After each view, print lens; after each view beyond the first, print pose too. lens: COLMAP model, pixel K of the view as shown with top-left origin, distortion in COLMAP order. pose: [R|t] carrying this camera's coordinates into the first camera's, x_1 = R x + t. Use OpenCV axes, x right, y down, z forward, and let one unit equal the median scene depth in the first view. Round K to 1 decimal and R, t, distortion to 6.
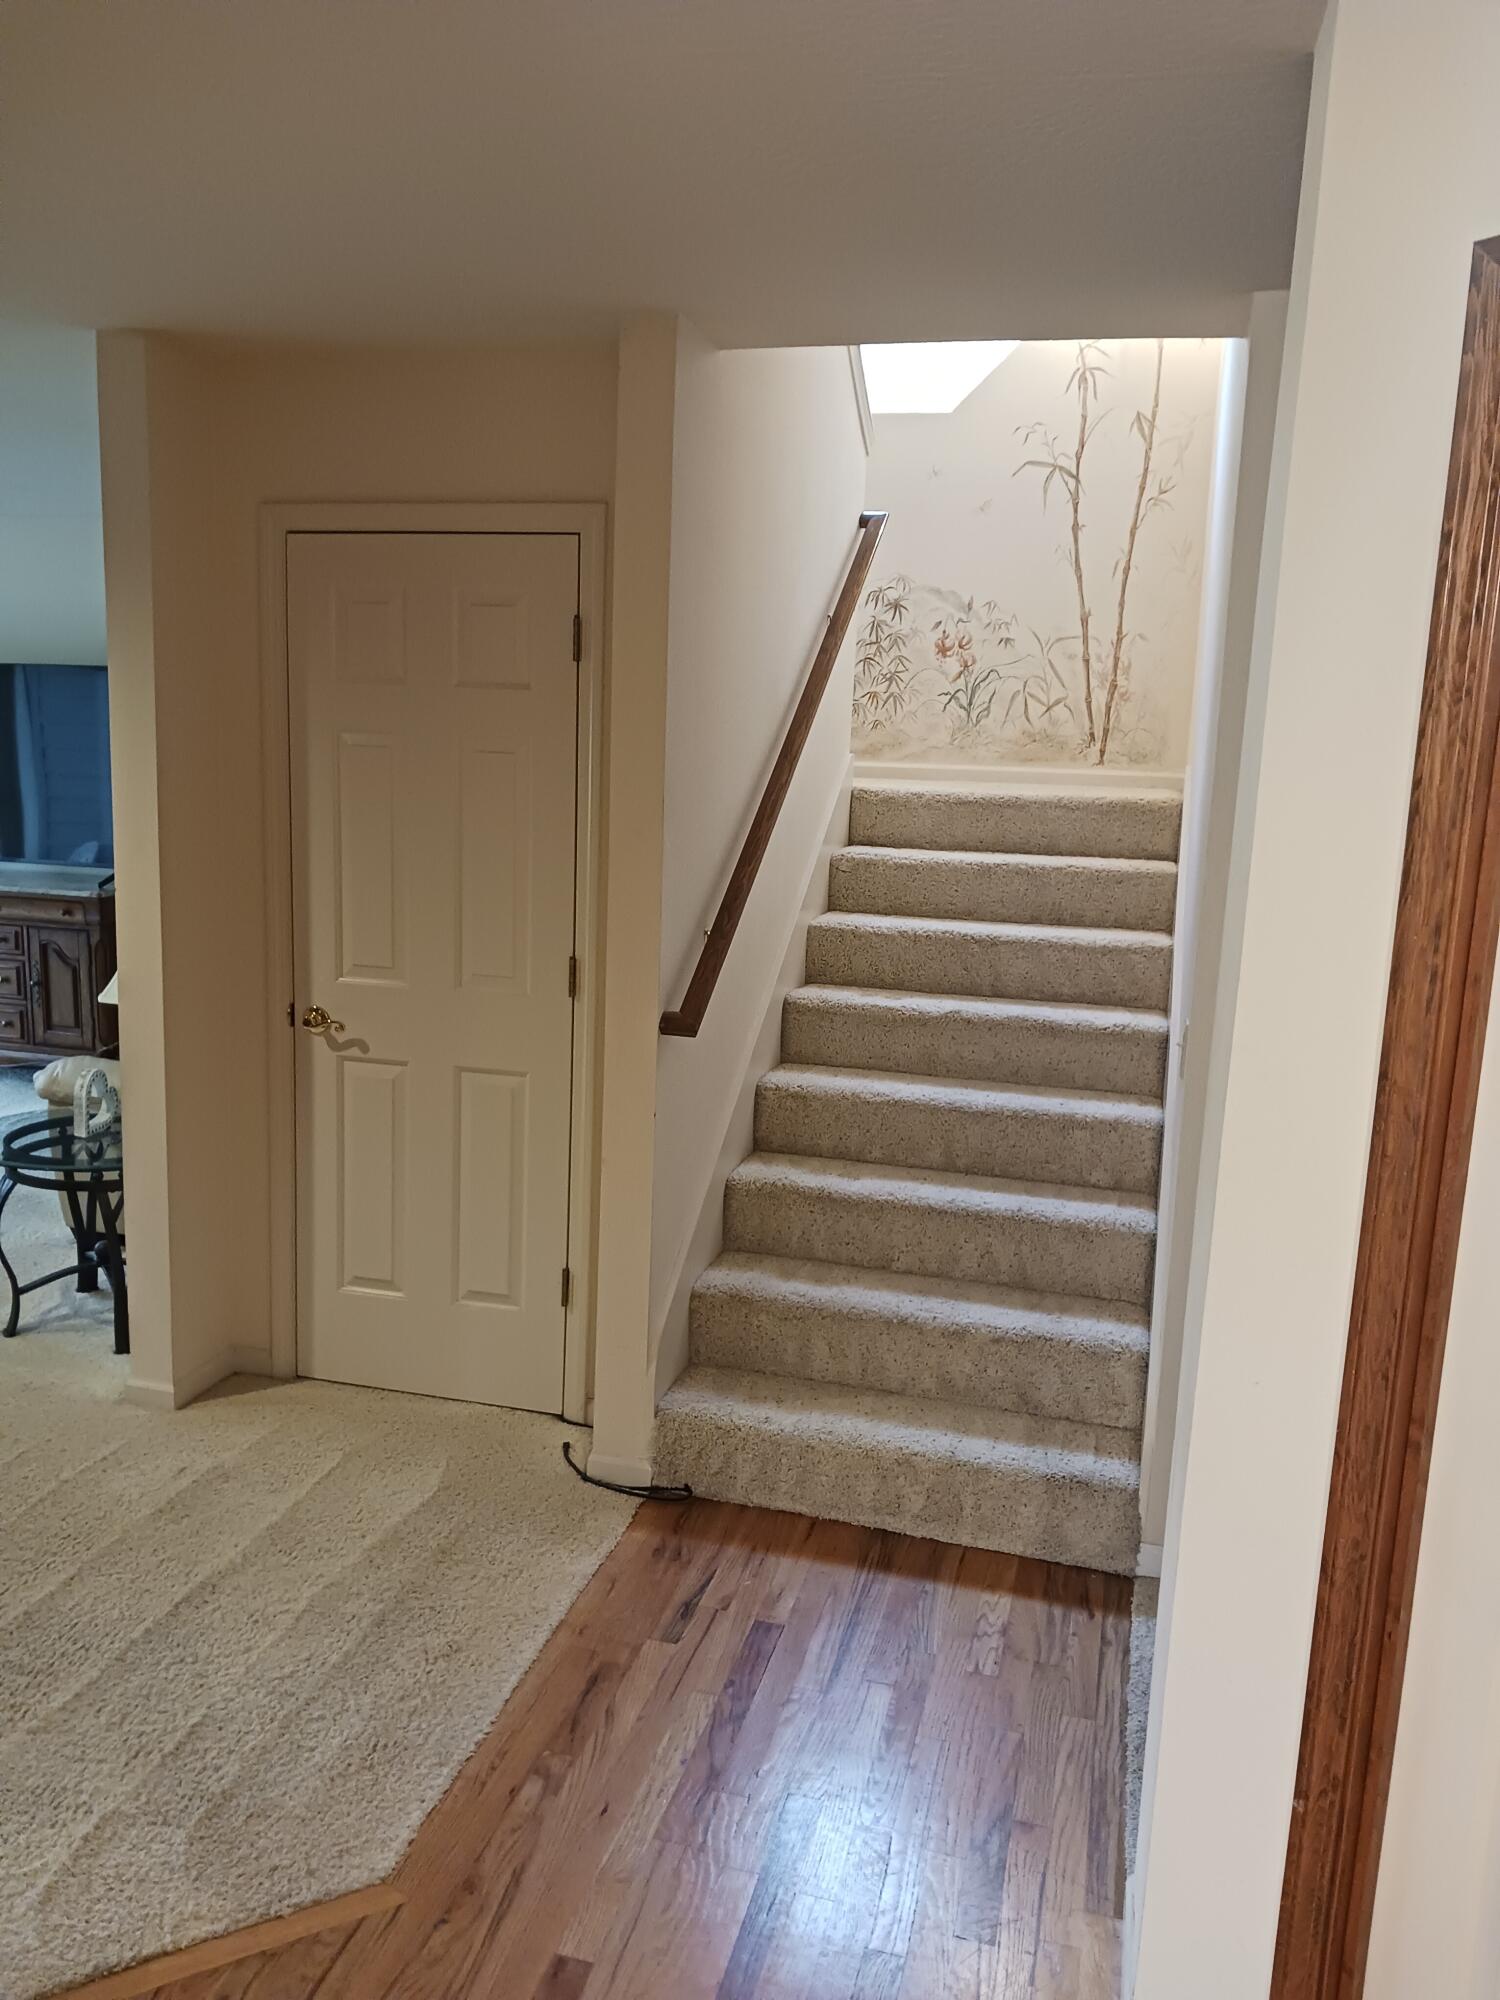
lens RADIAL K [[1561.8, 0, 746.1], [0, 1561.8, 1007.0], [0, 0, 1]] dist [-0.009308, -0.005098]
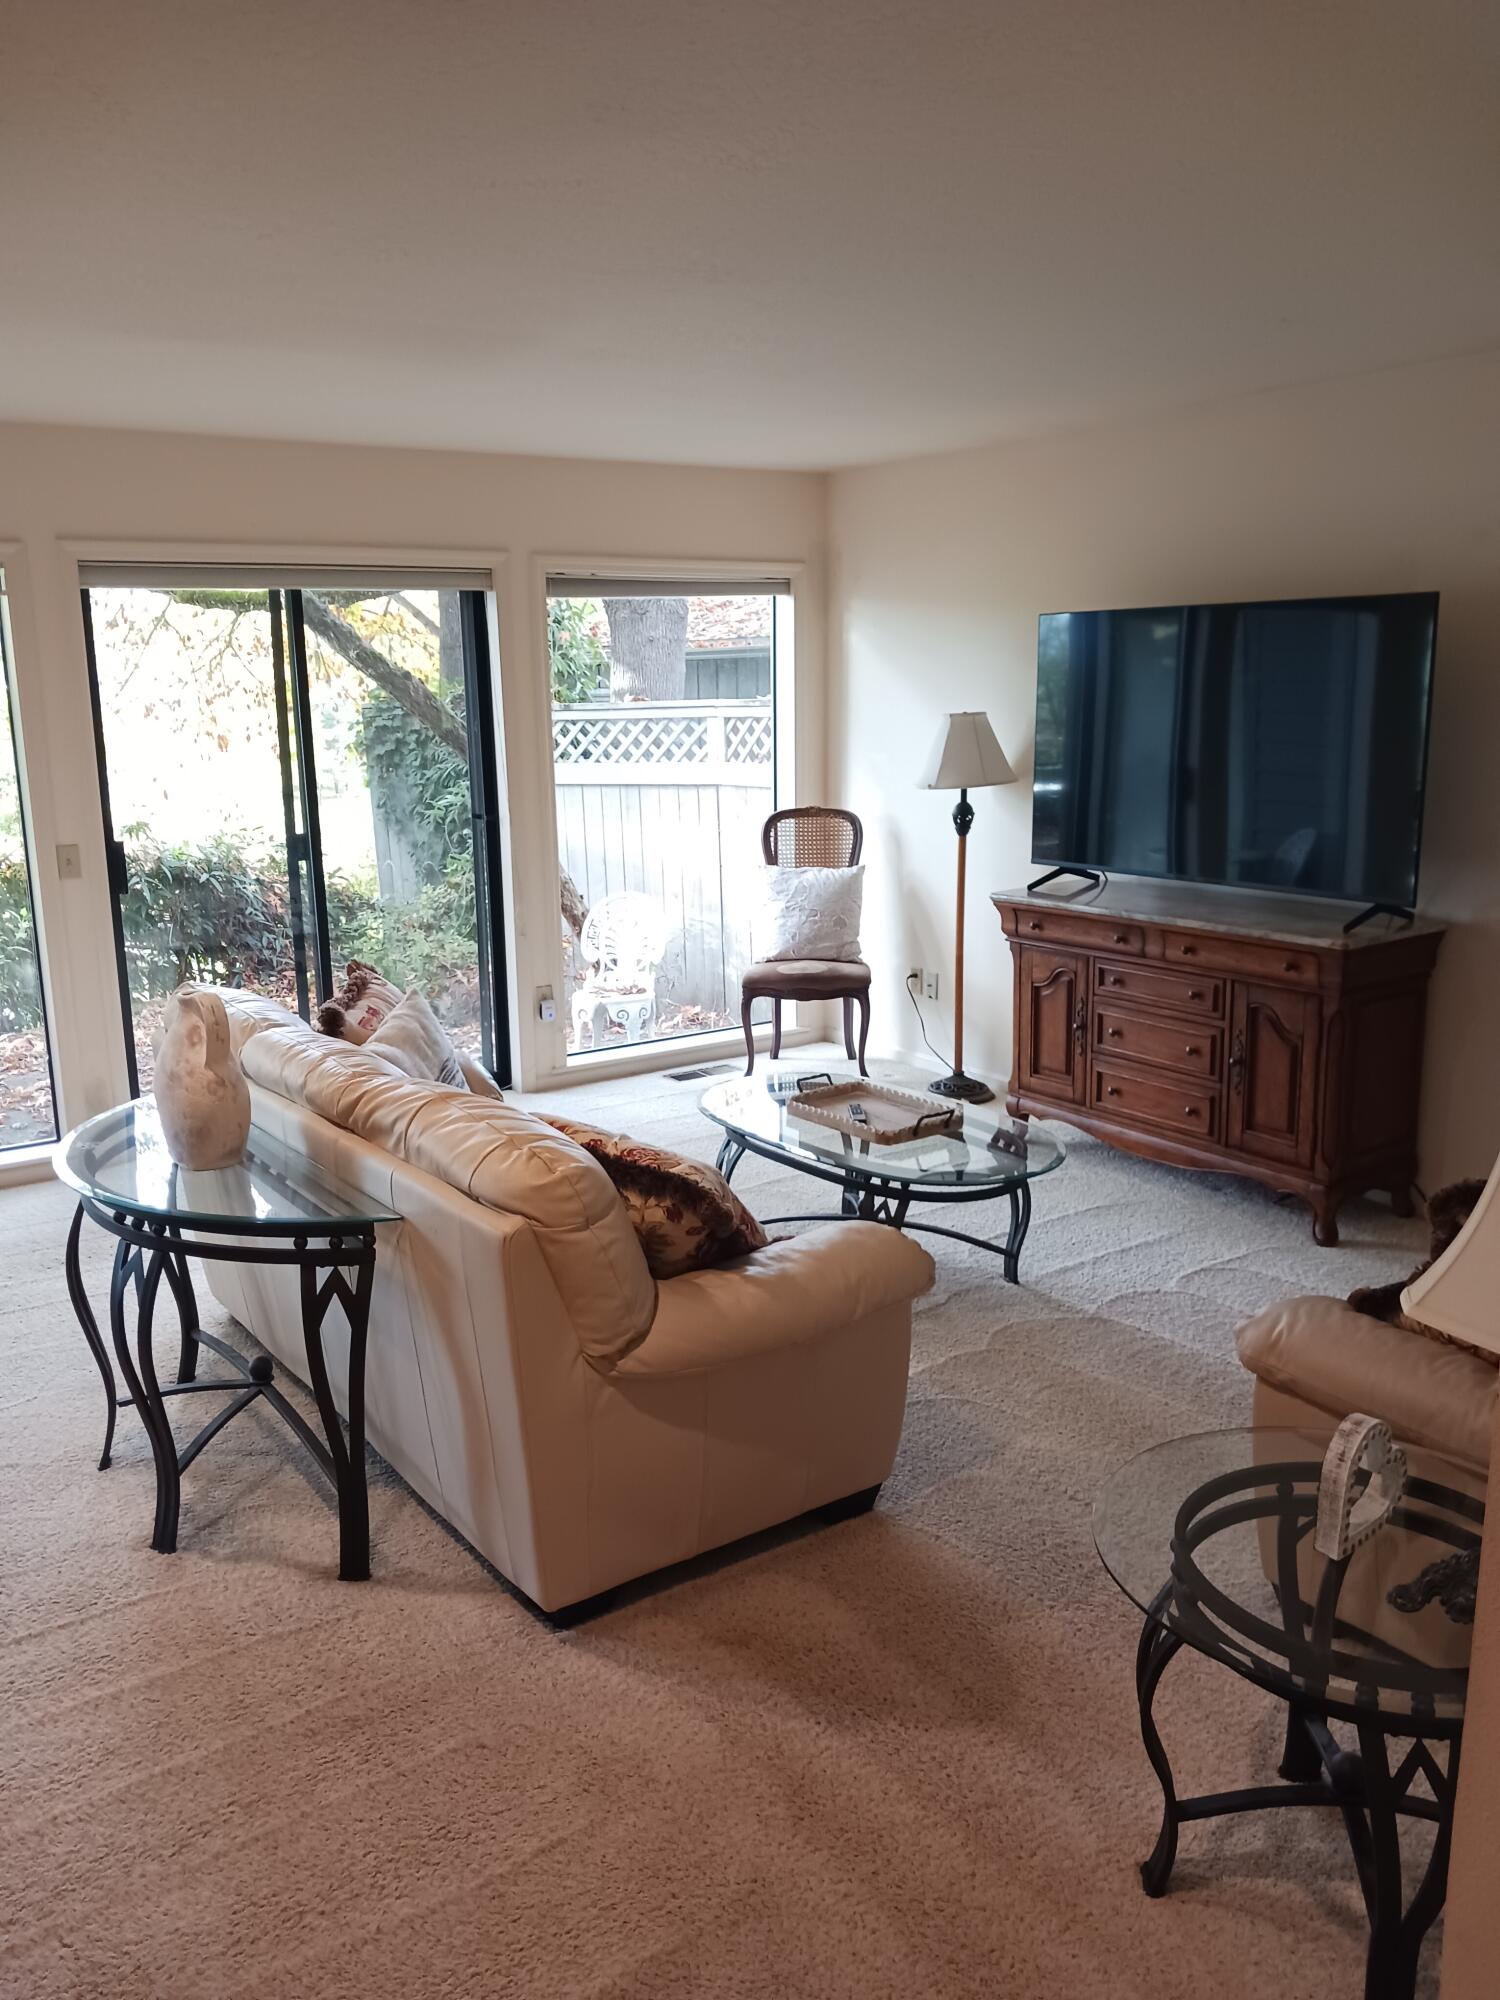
lens RADIAL K [[1561.8, 0, 751.5], [0, 1561.8, 1002.7], [0, 0, 1]] dist [-0.009308, -0.005098]
pose [[0.753464, 0.086401, -0.651787, -0.174592], [-0.069194, 0.996243, 0.052074, -0.062979], [0.653838, 0.005864, 0.756612, 0.347377]]
